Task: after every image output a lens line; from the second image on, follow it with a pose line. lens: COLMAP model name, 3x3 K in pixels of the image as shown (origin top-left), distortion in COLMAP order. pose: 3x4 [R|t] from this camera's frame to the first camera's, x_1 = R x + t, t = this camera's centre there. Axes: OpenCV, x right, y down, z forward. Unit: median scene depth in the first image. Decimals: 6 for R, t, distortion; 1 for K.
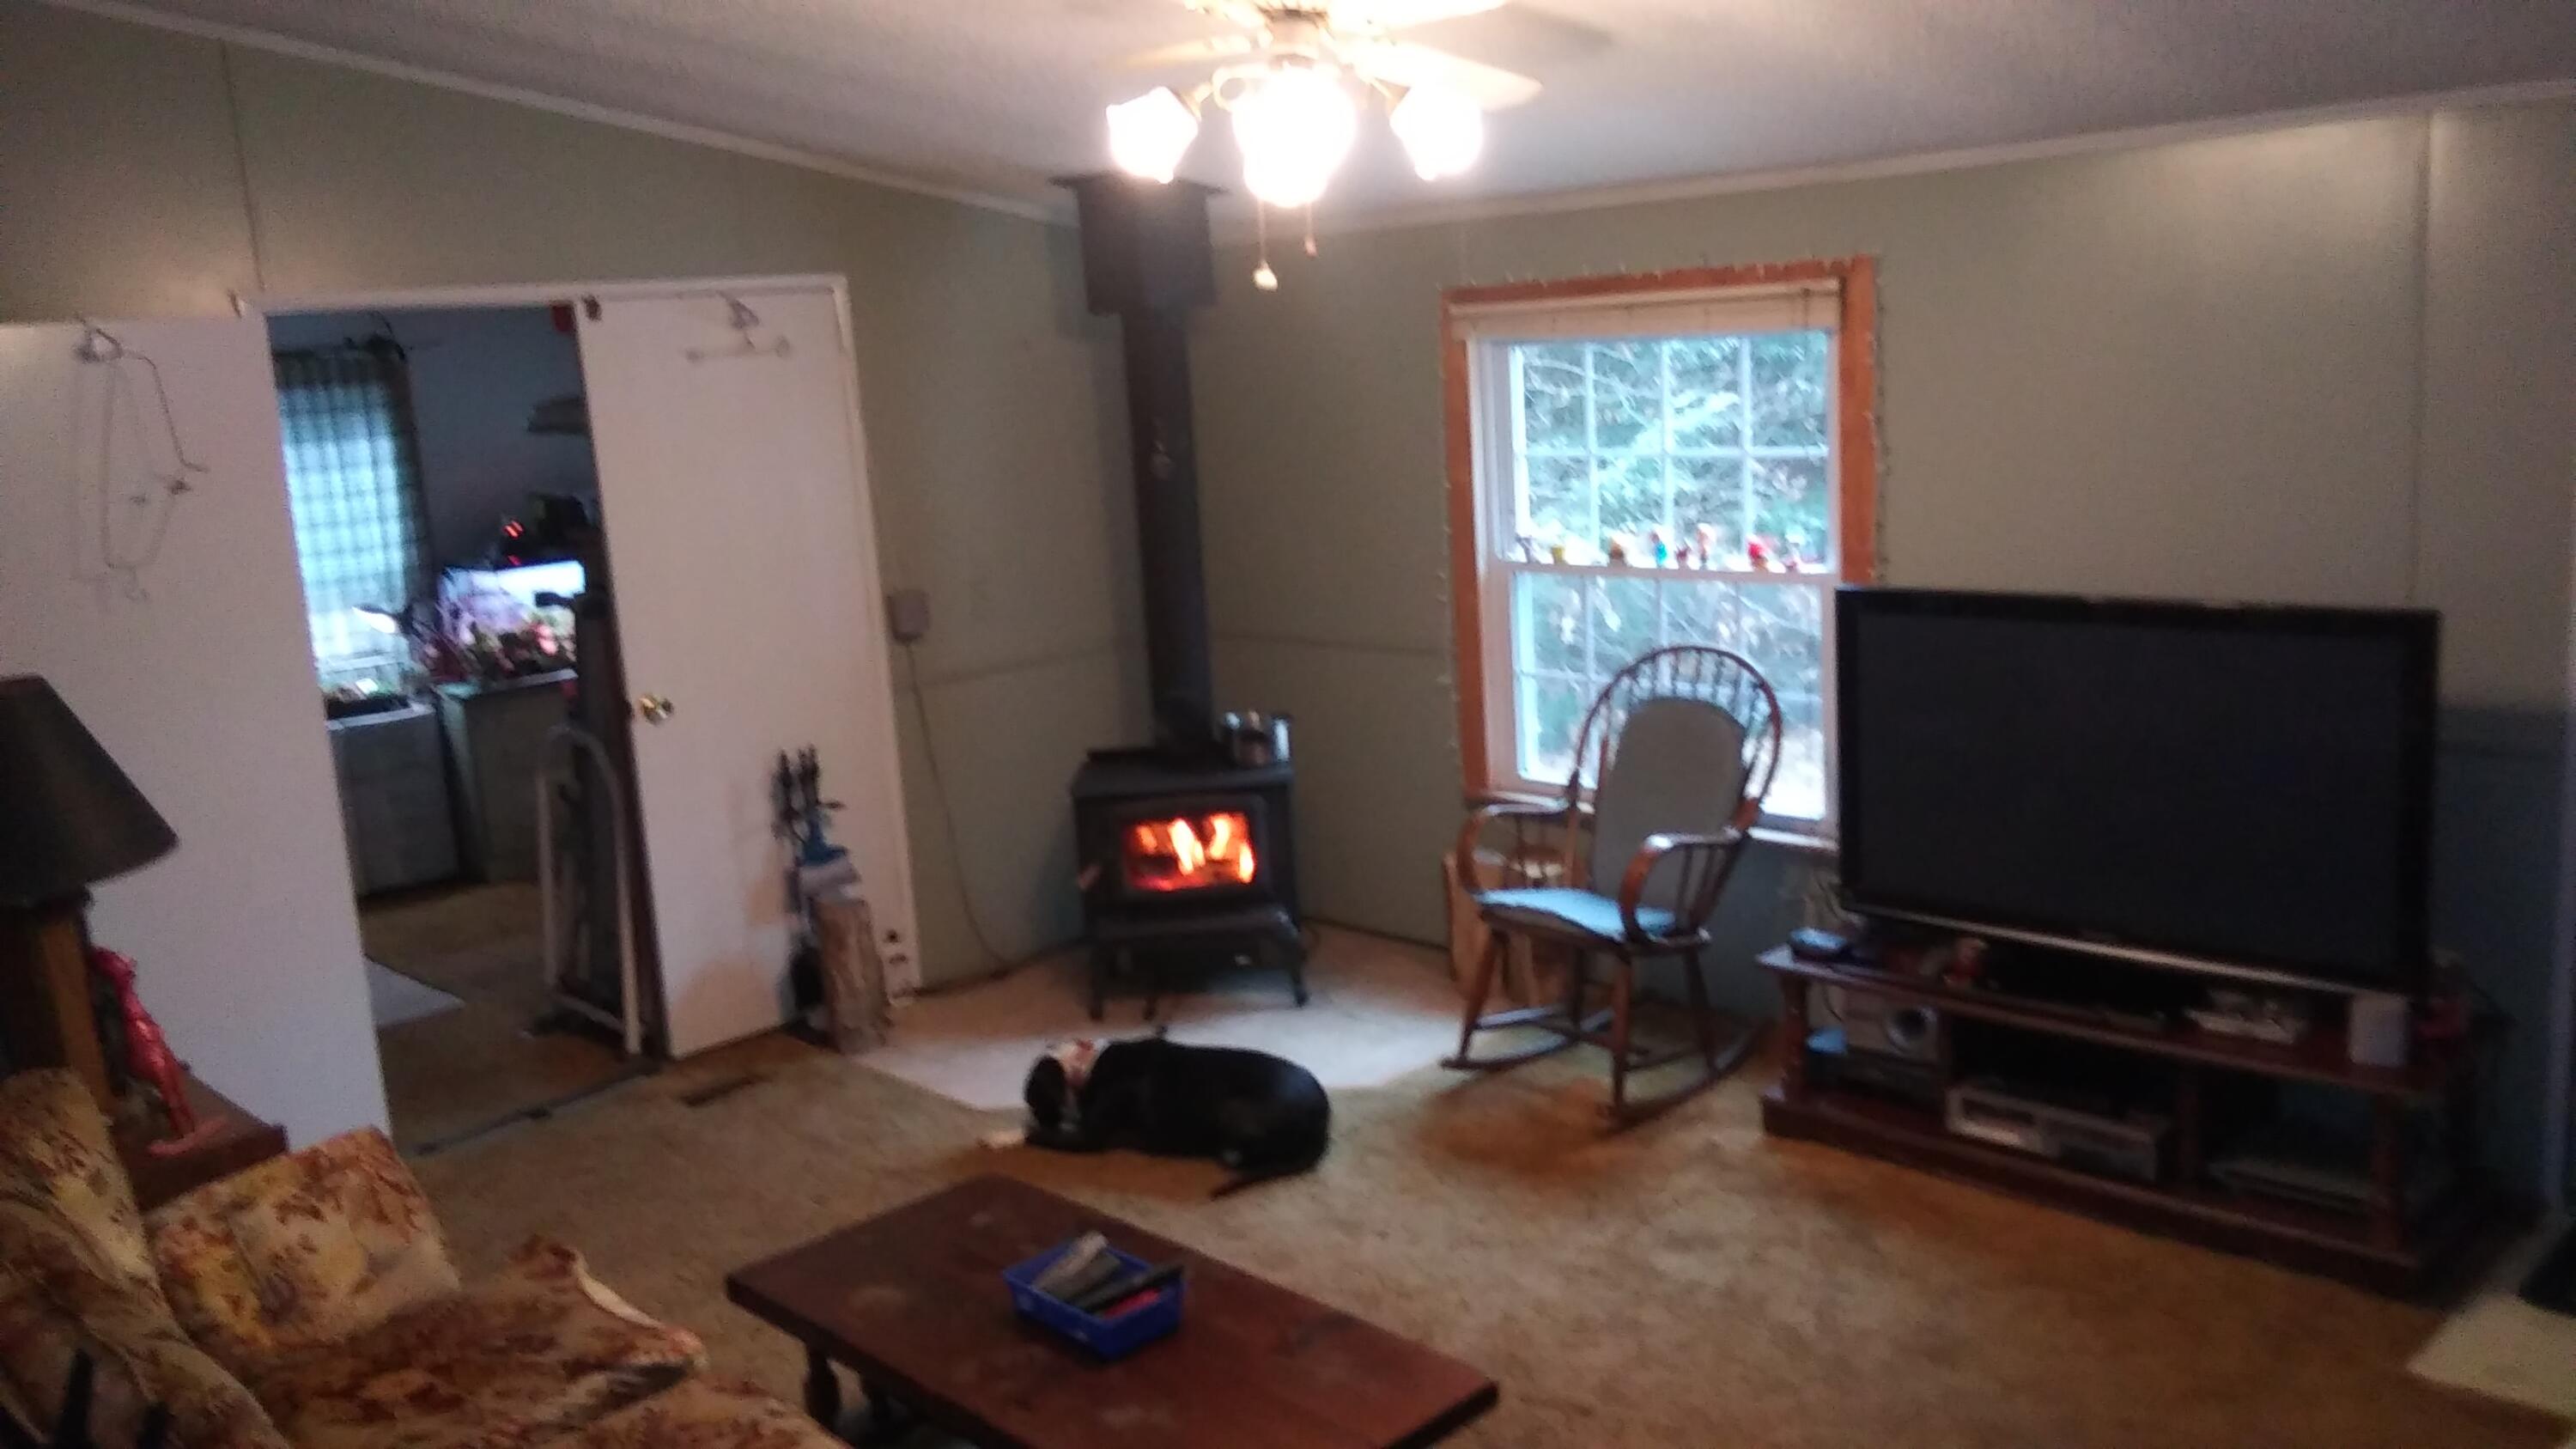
lens RADIAL K [[2050.6, 0, 1316.1], [0, 2050.6, 730.1], [0, 0, 1]] dist [0.061338, -0.099017]
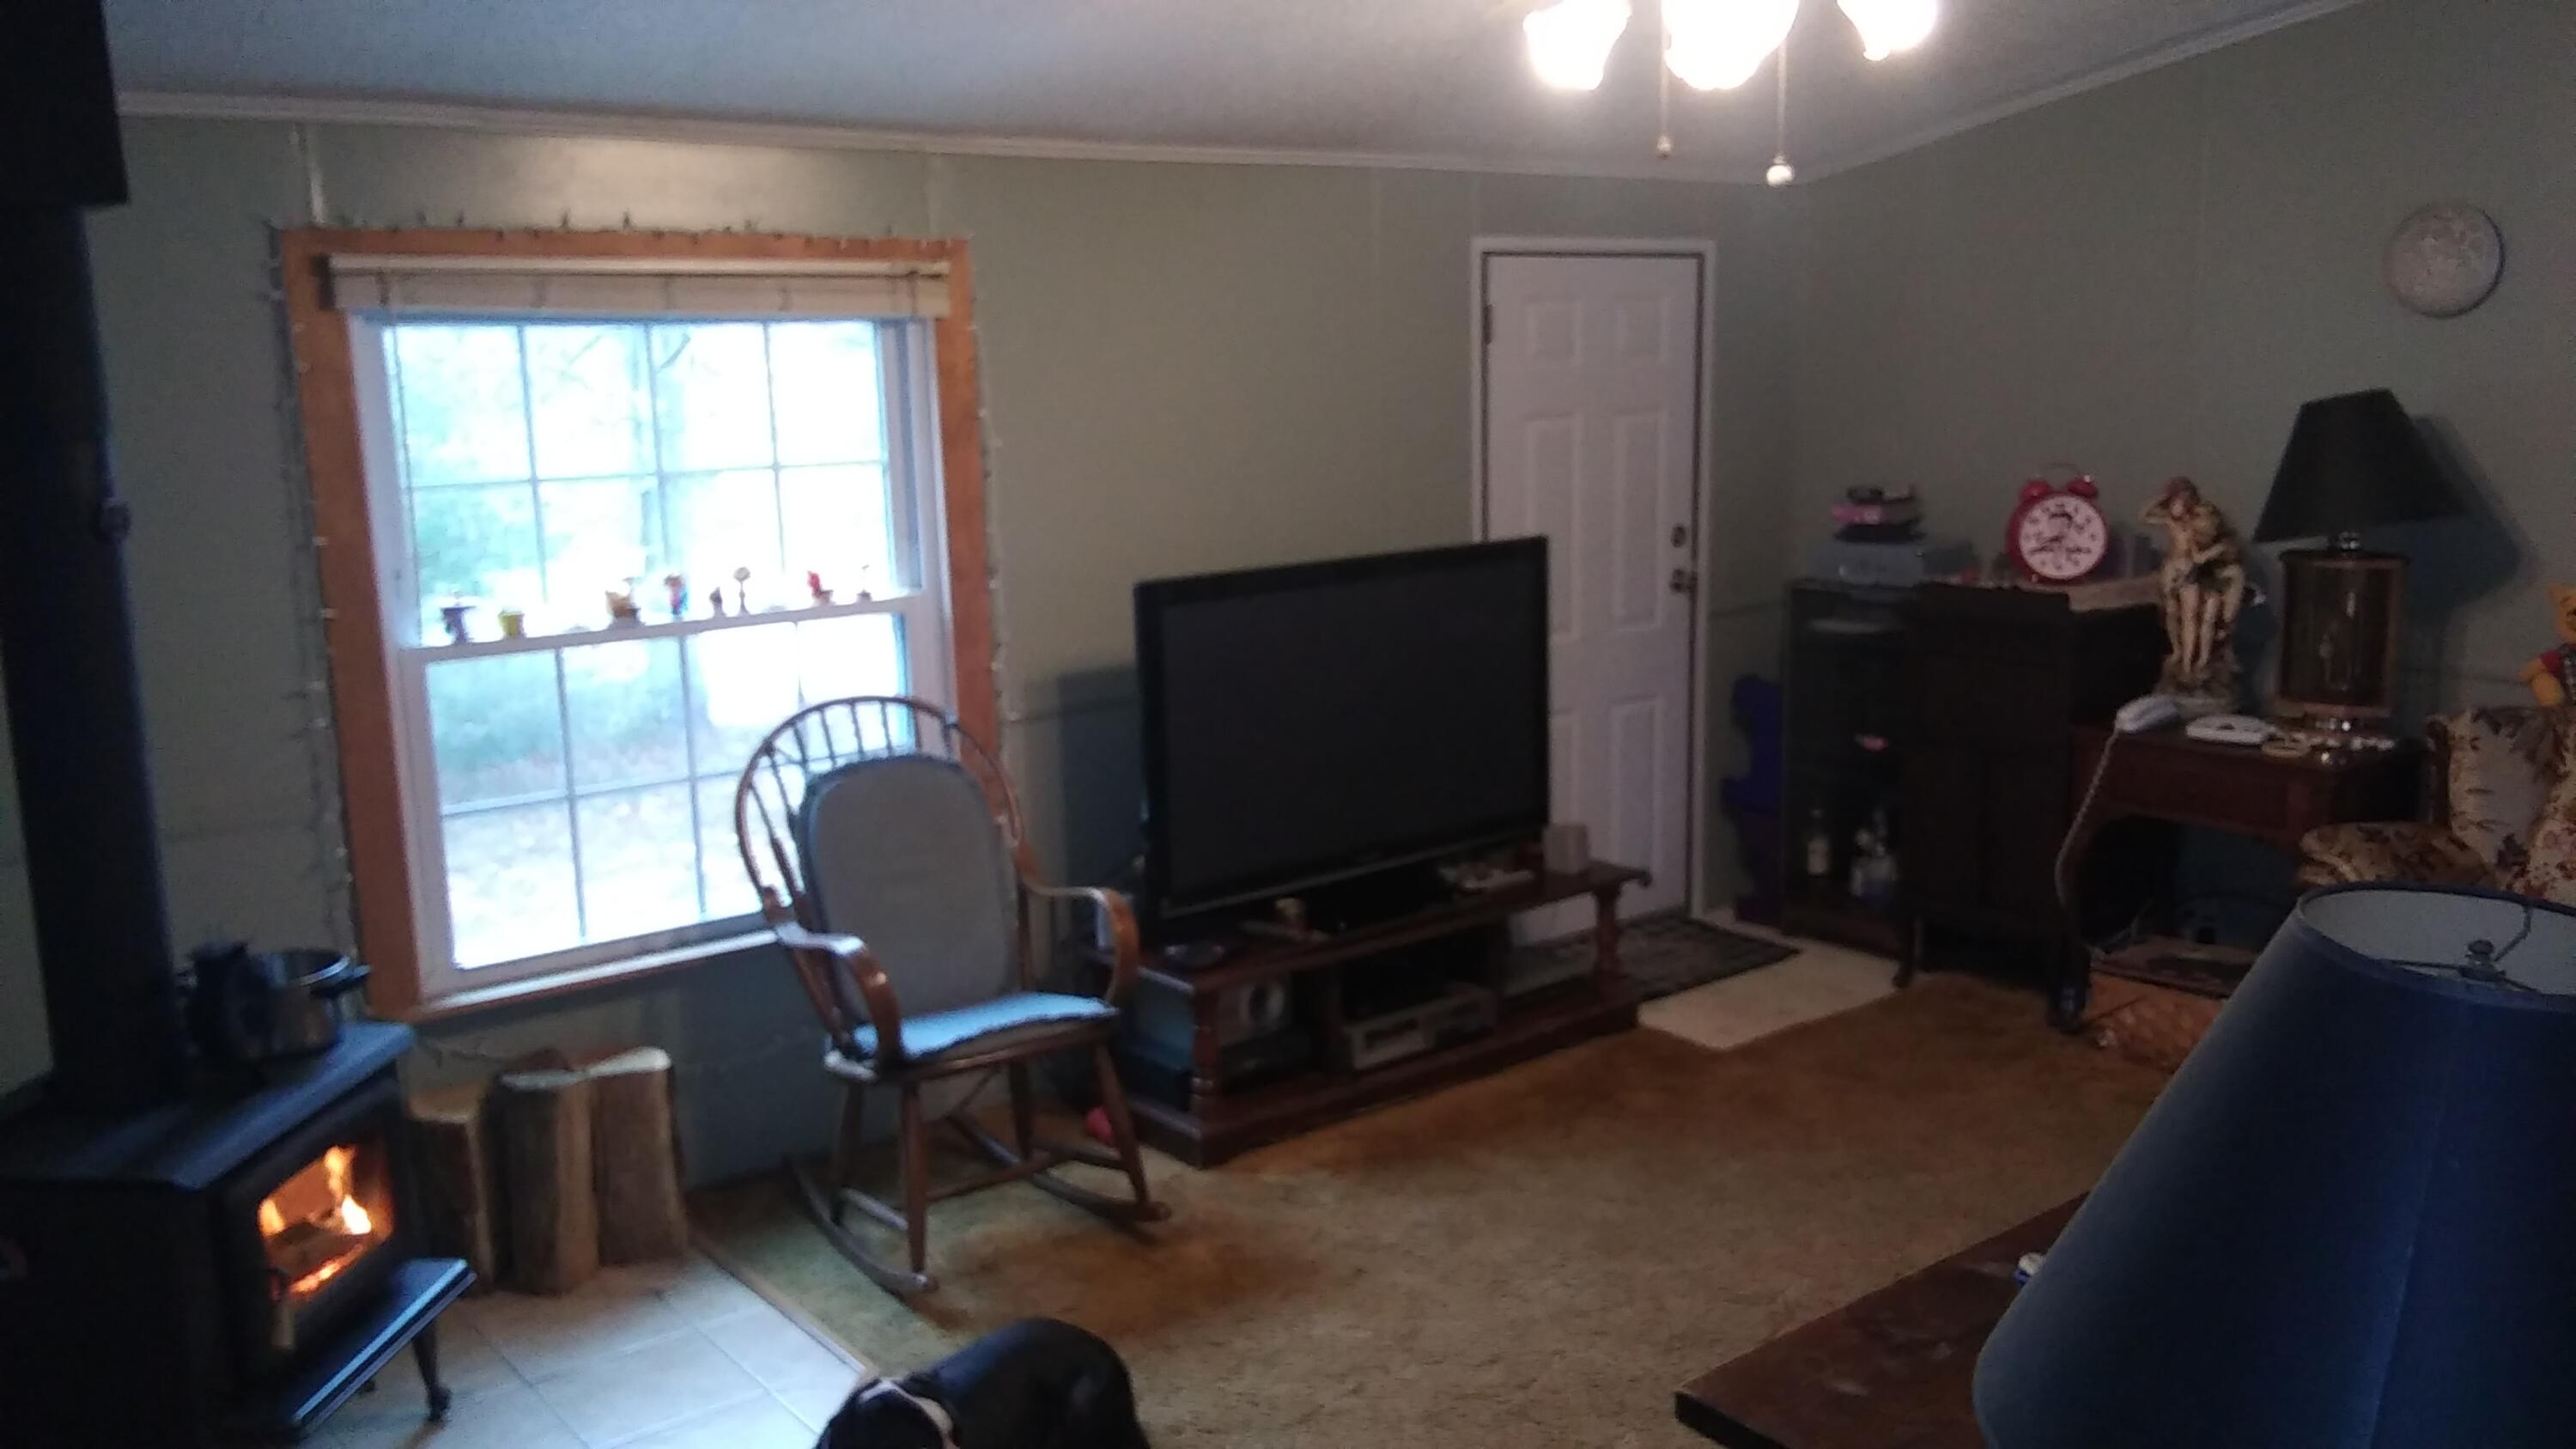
lens RADIAL K [[2050.6, 0, 1316.1], [0, 2050.6, 730.1], [0, 0, 1]] dist [0.061338, -0.099017]
pose [[0.112438, -0.126618, 0.985558, -0.646837], [0.206865, 0.973099, 0.101417, -0.078503], [-0.971887, 0.192474, 0.135606, 0.770438]]
